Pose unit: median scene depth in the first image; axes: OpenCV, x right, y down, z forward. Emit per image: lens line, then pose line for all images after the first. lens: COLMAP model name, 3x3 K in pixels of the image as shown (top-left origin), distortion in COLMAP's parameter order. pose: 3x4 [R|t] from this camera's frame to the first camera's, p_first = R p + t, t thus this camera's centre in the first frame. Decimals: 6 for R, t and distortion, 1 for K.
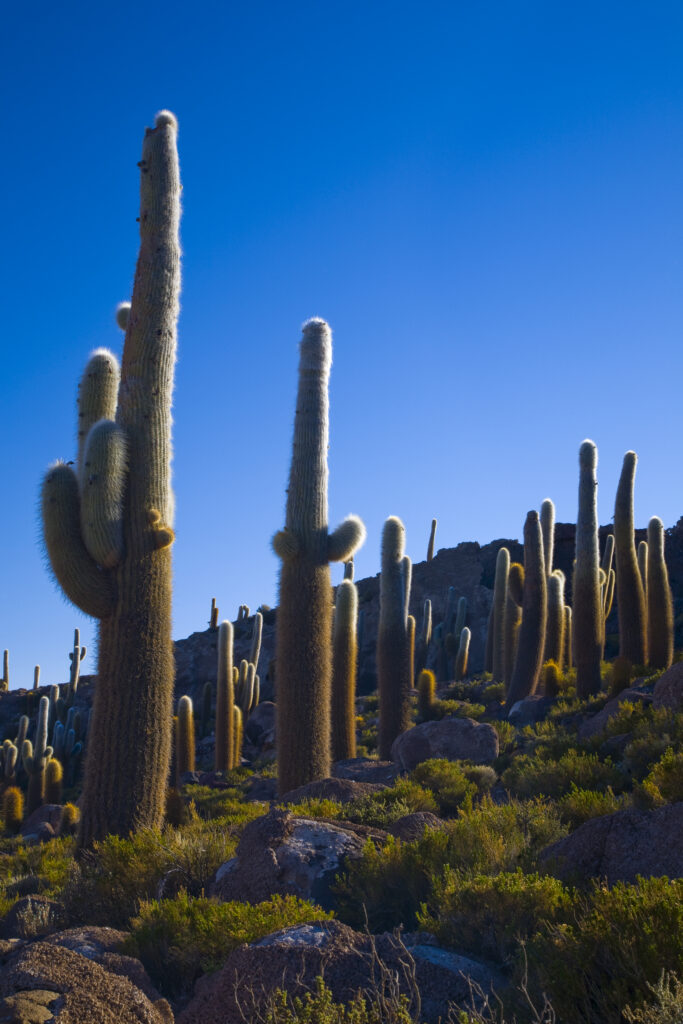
lens RADIAL K [[1492.3, 0, 341.3], [0, 1492.3, 493.3], [0, 0, 1]] dist [0.160357, 0.088135]
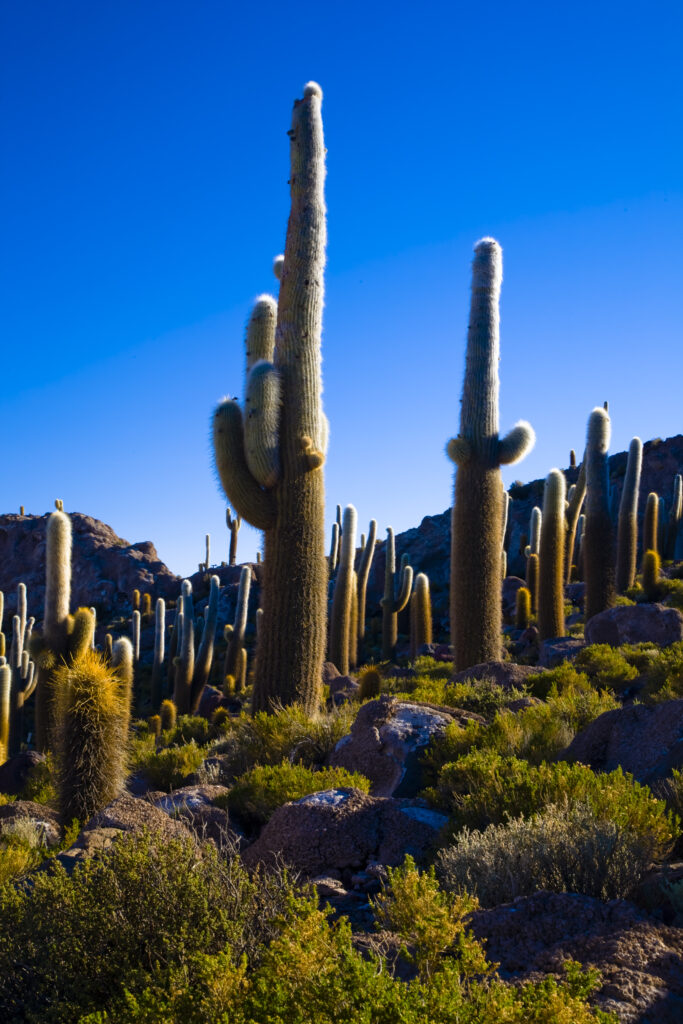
lens RADIAL K [[1492.3, 0, 341.3], [0, 1492.3, 493.3], [0, 0, 1]] dist [0.160357, 0.088135]
pose [[0.982898, -0.009264, -0.183917, 0.113385], [0.025410, 0.996003, 0.085625, -0.043560], [0.182389, -0.088834, 0.979205, -0.134121]]
